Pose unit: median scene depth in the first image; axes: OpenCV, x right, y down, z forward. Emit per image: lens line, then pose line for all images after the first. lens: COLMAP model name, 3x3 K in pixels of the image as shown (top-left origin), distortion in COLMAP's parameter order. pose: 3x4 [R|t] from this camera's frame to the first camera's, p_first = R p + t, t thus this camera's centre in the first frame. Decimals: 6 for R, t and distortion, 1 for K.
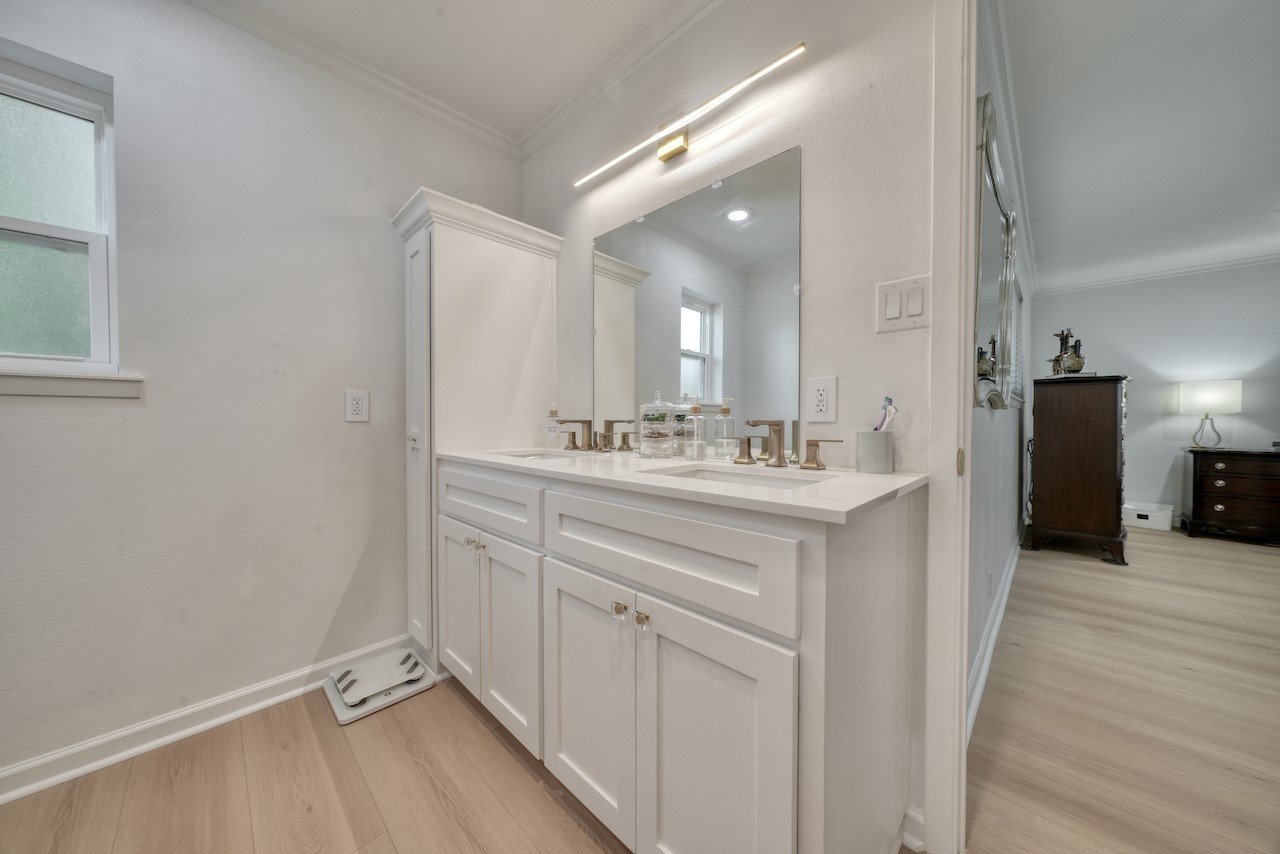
lens RADIAL K [[431.9, 0, 642.5], [0, 431.9, 425.1], [0, 0, 1]] dist [-0.006452, 0.001424]
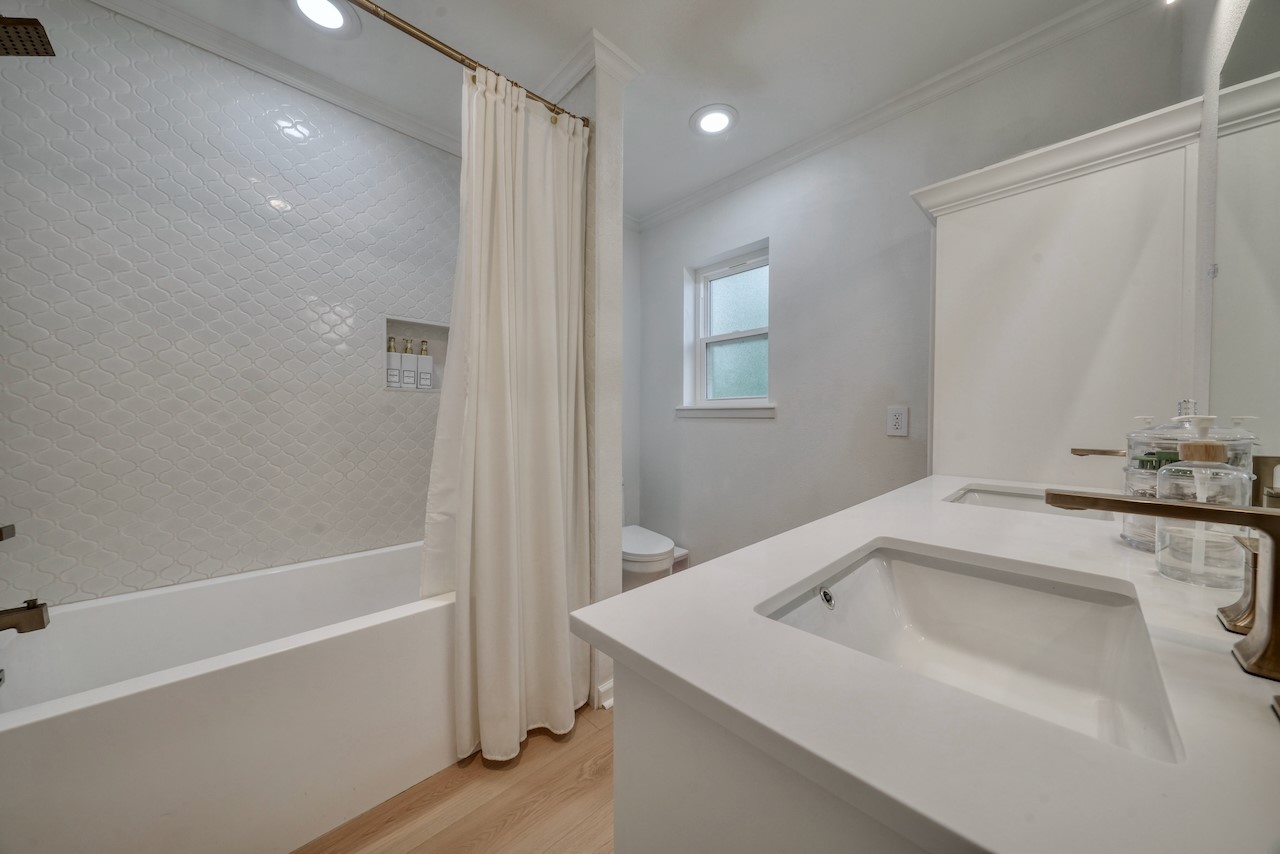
lens RADIAL K [[431.9, 0, 642.5], [0, 431.9, 425.1], [0, 0, 1]] dist [-0.006452, 0.001424]
pose [[-0.038427, 0.017964, -0.999100, 0.427457], [-0.014383, 0.999725, 0.018528, -0.045602], [0.999158, 0.015082, -0.038158, 0.417974]]
